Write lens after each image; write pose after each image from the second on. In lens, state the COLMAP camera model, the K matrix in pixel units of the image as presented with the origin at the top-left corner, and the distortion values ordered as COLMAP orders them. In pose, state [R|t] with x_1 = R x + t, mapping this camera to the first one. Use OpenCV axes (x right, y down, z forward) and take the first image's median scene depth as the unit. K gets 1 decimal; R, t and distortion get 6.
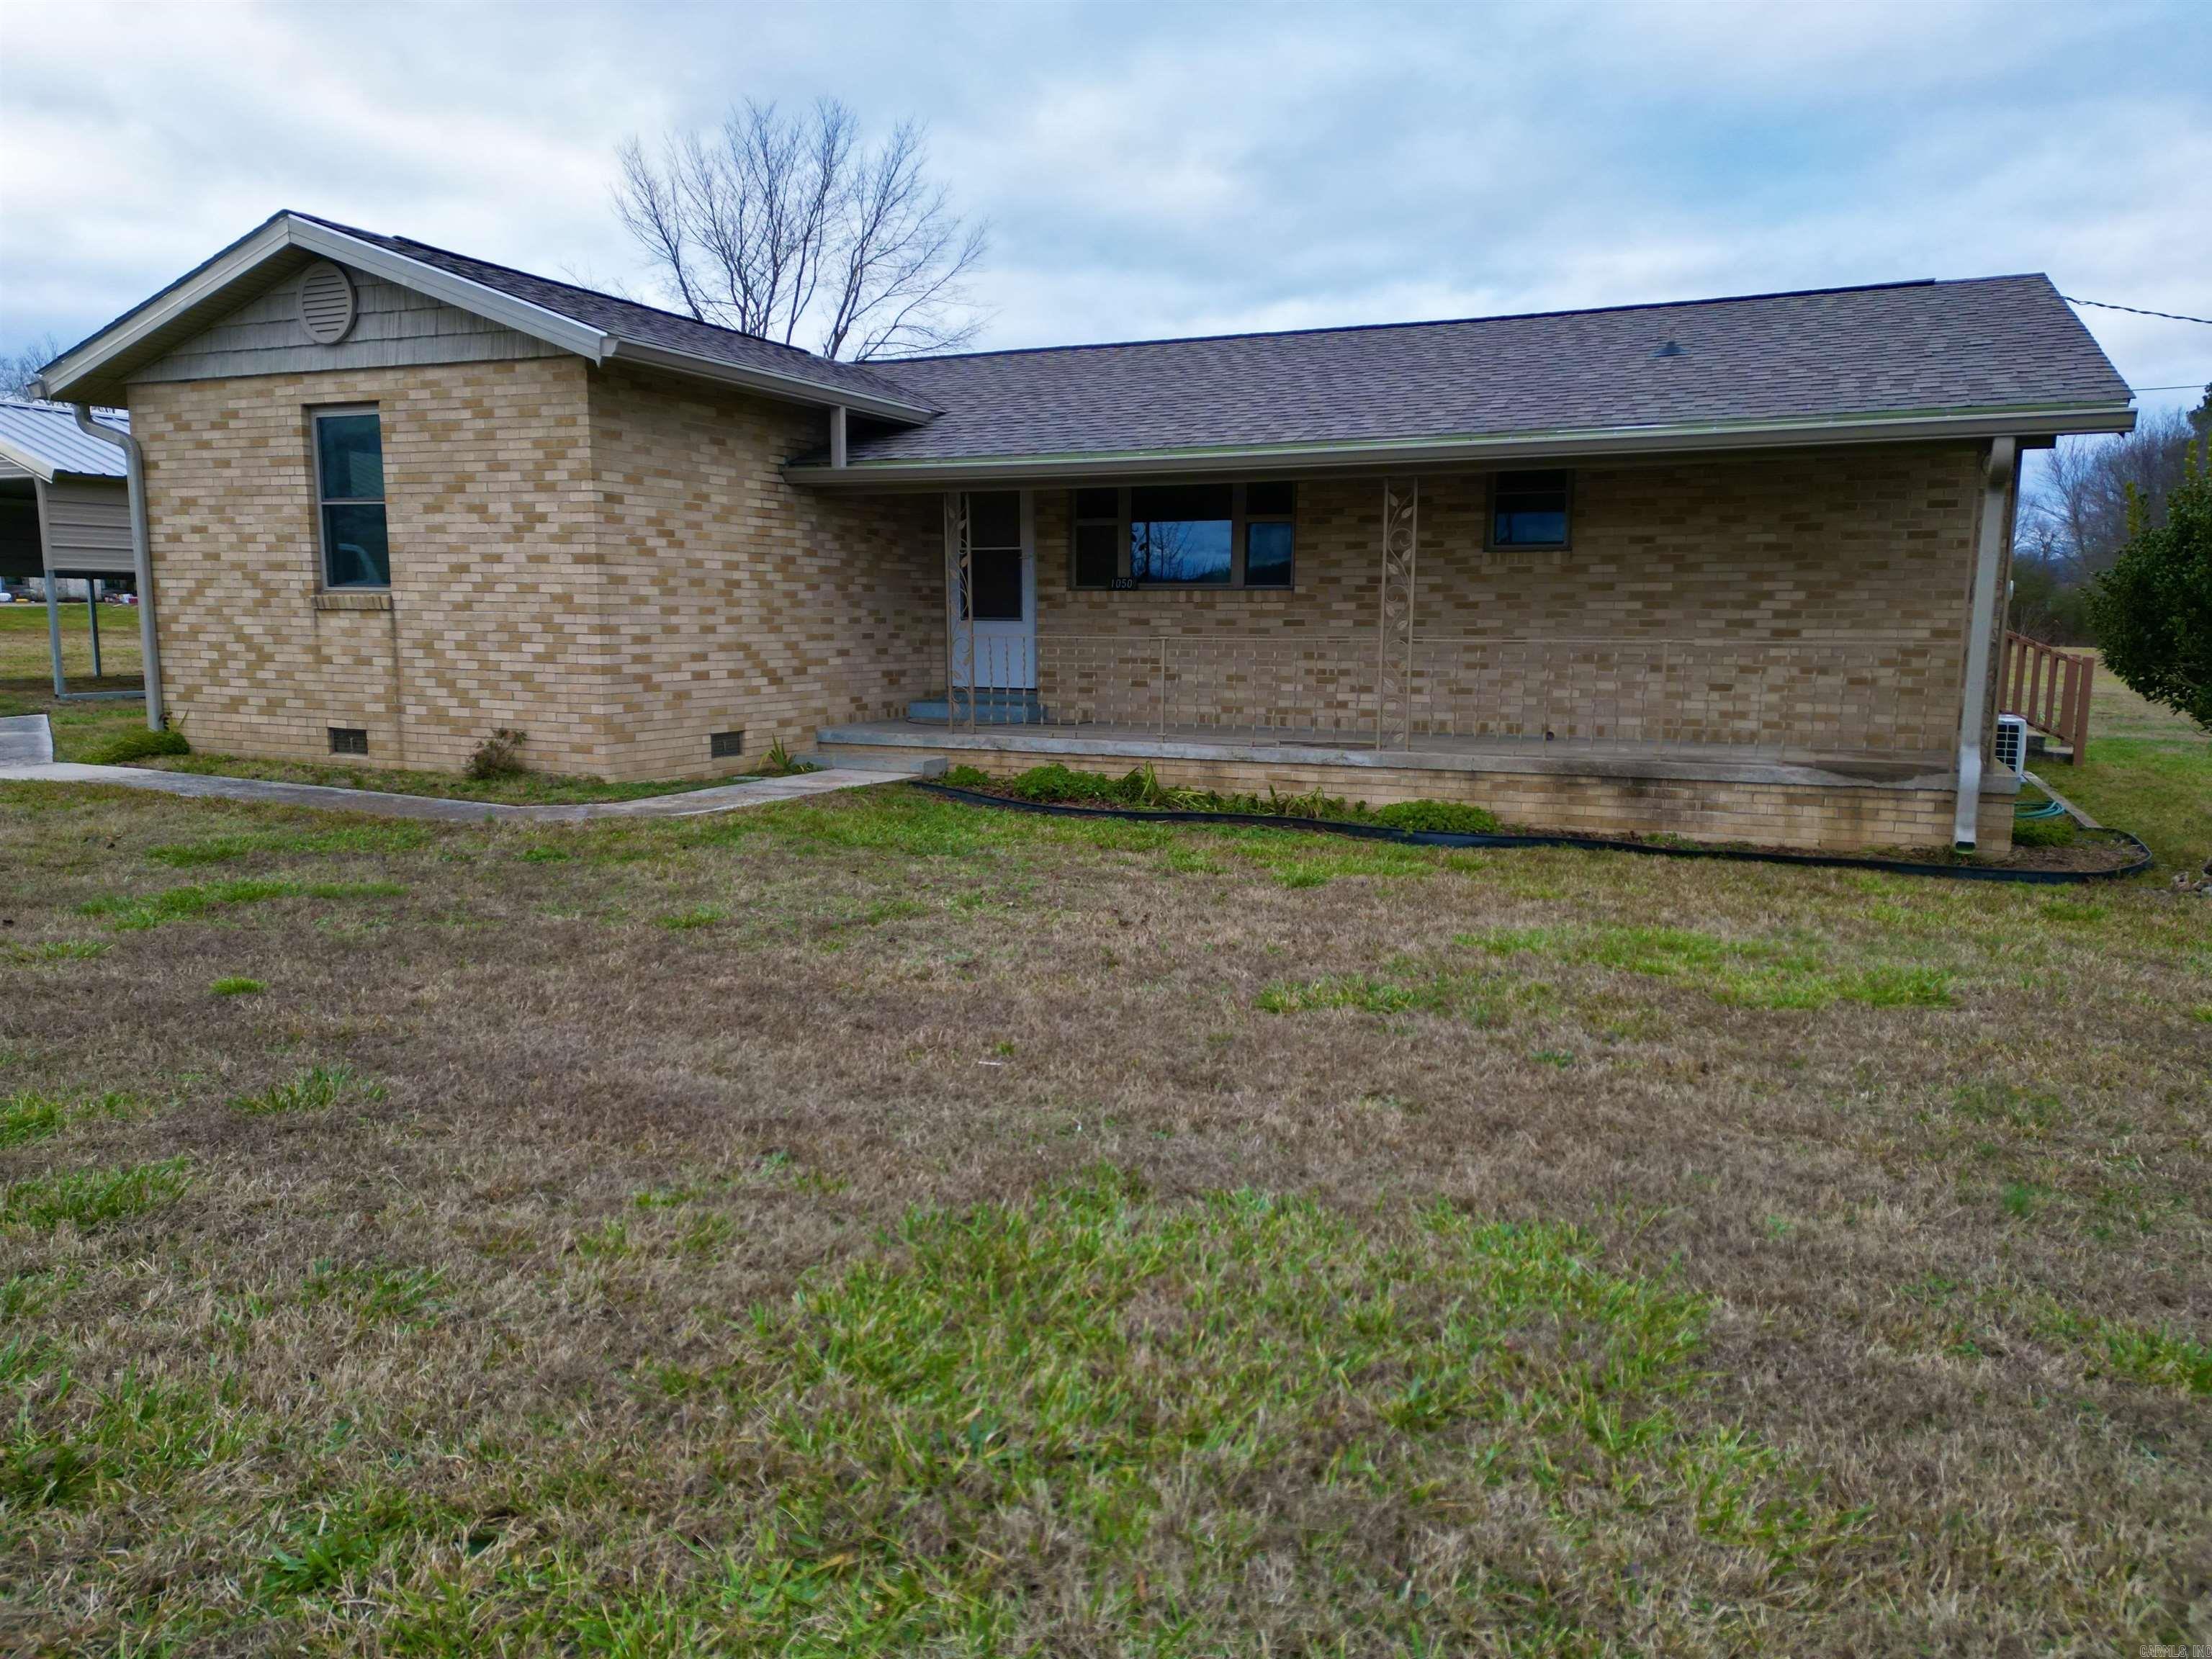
lens RADIAL K [[1537.6, 0, 1106.0], [0, 1537.6, 829.5], [0, 0, 1]] dist [0.108660, -0.105404]
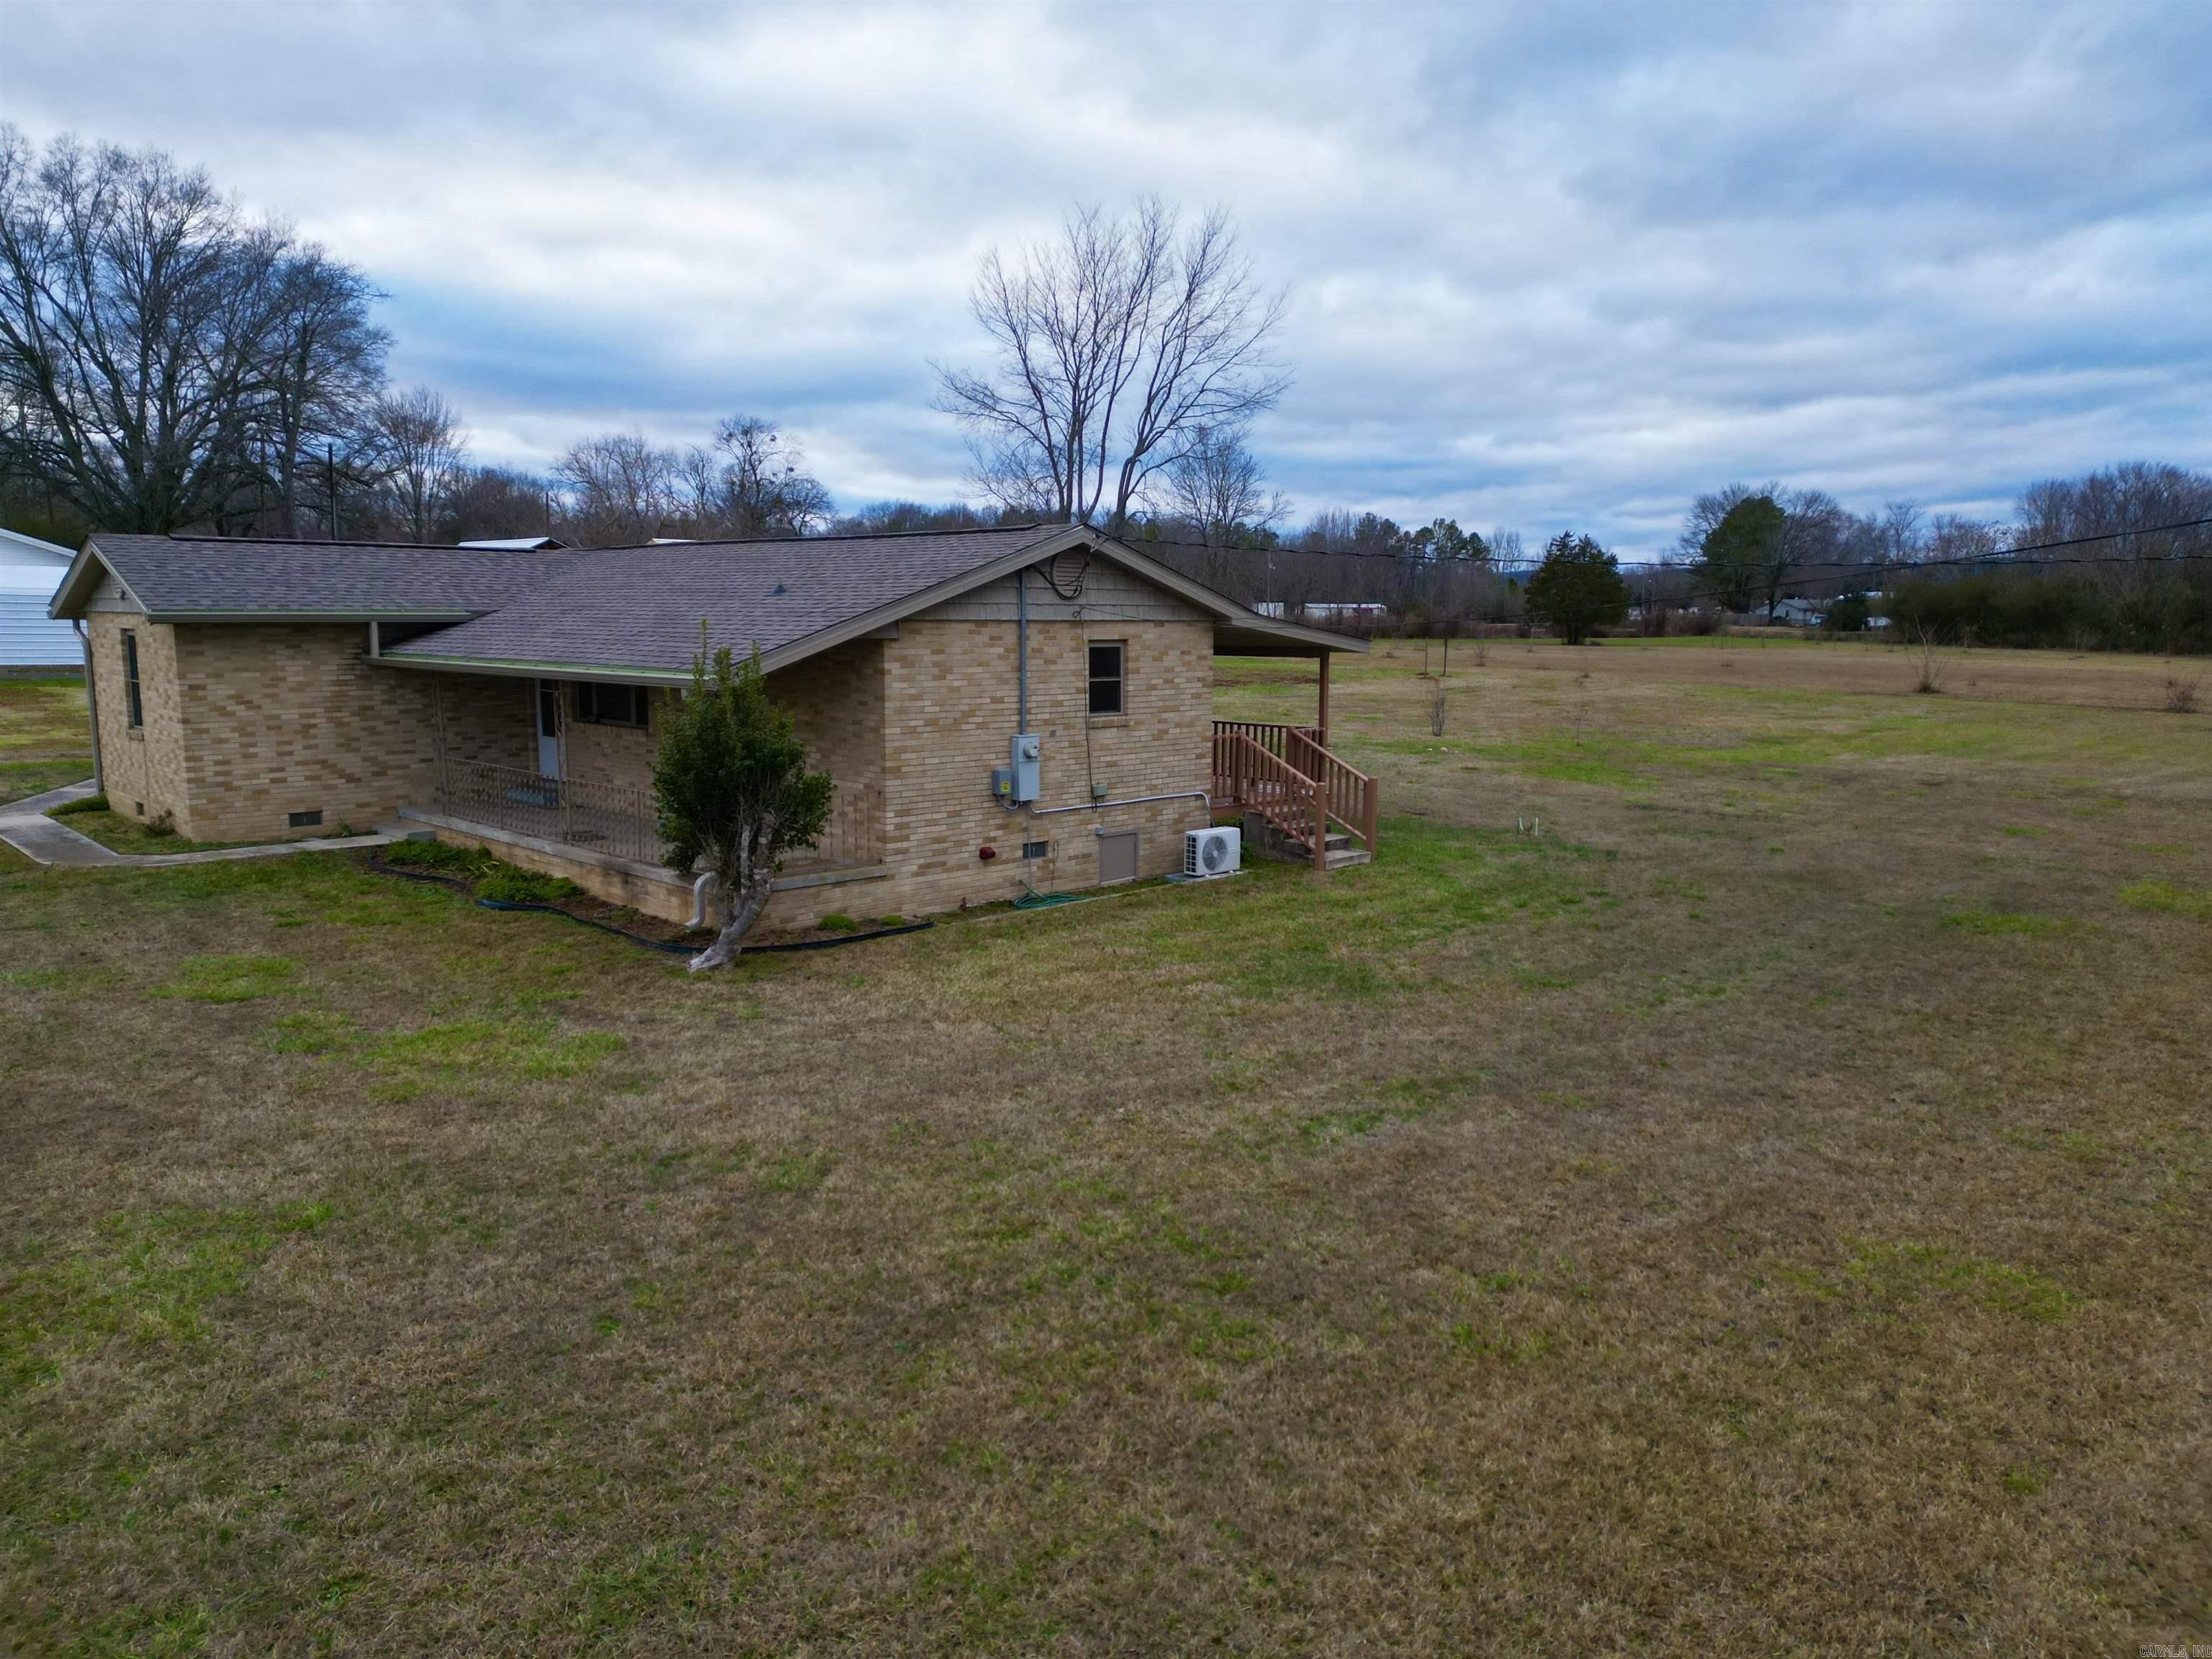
lens RADIAL K [[1537.6, 0, 1106.0], [0, 1537.6, 829.5], [0, 0, 1]] dist [0.108660, -0.105404]
pose [[0.928750, 0.047552, -0.367645, 1.246374], [-0.046851, 0.998843, 0.010837, -0.105990], [0.367735, 0.007160, 0.929903, -0.298981]]
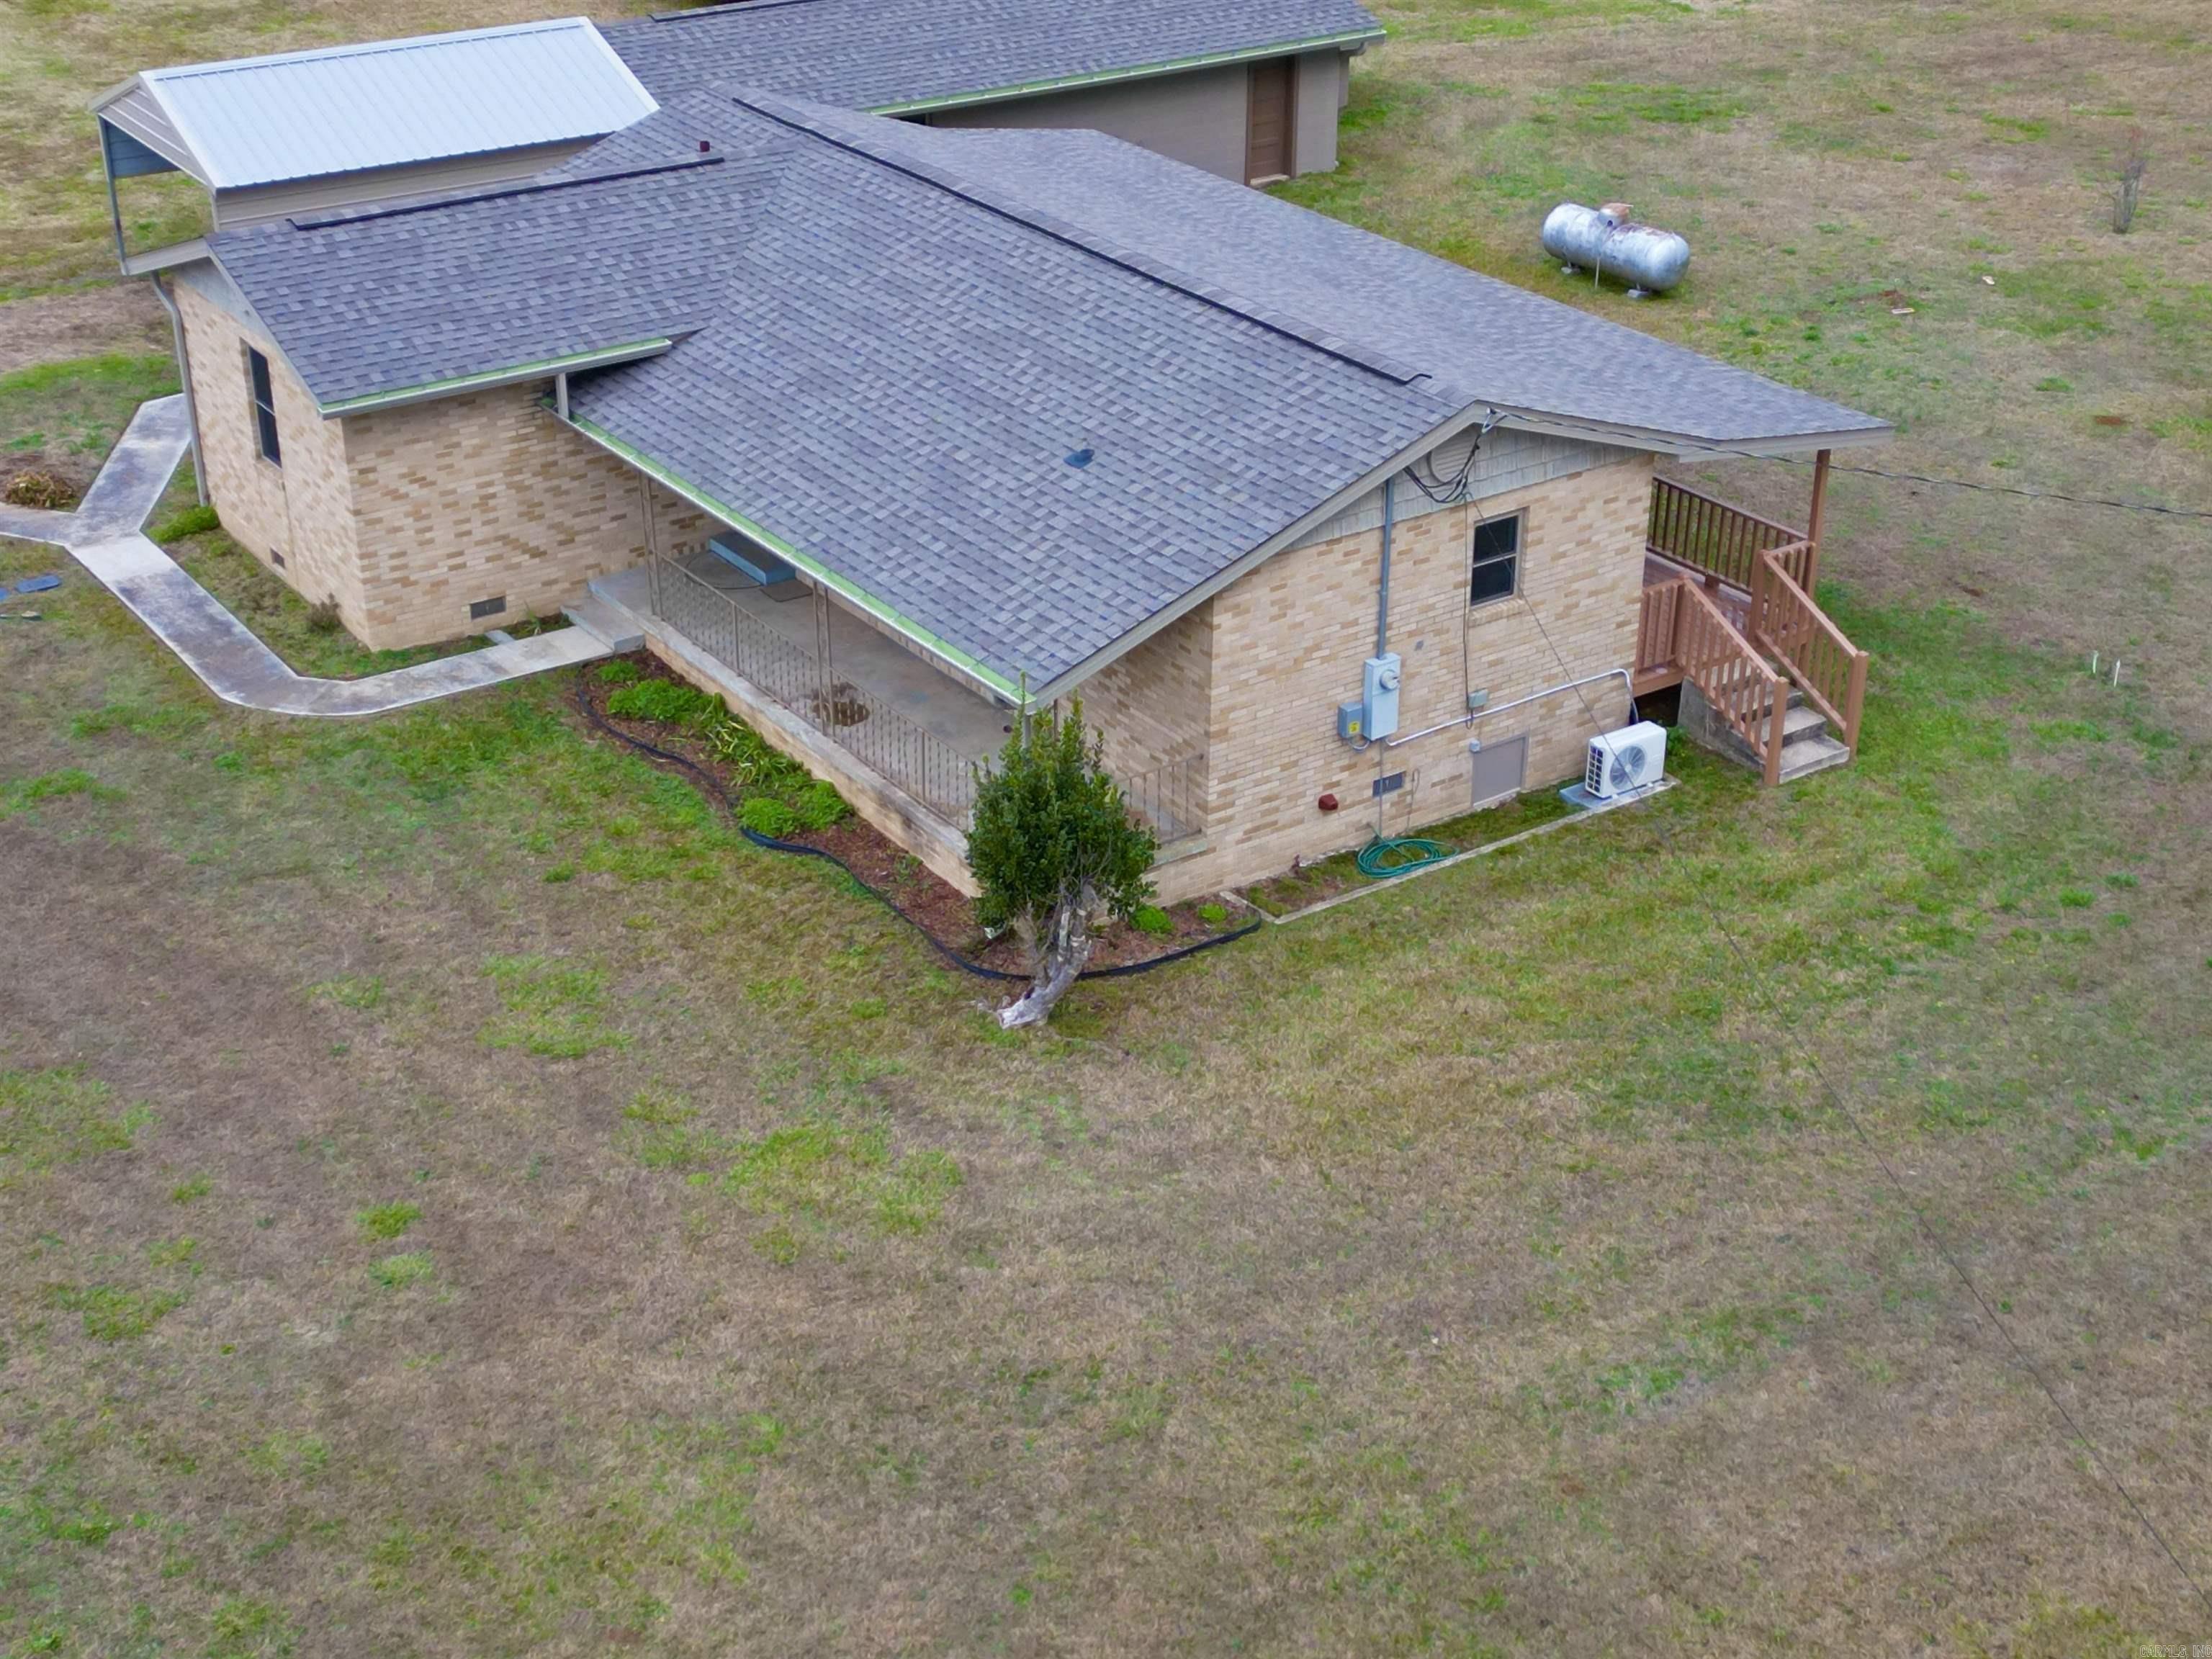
lens RADIAL K [[3084.3, 0, 1078.1], [0, 3084.3, 831.6], [0, 0, 1]] dist [0.356789, -1.529109]
pose [[0.854918, 0.231126, -0.464431, 1.567674], [-0.061885, 0.934310, 0.351047, -0.892790], [0.515059, -0.271375, 0.813062, -1.058513]]
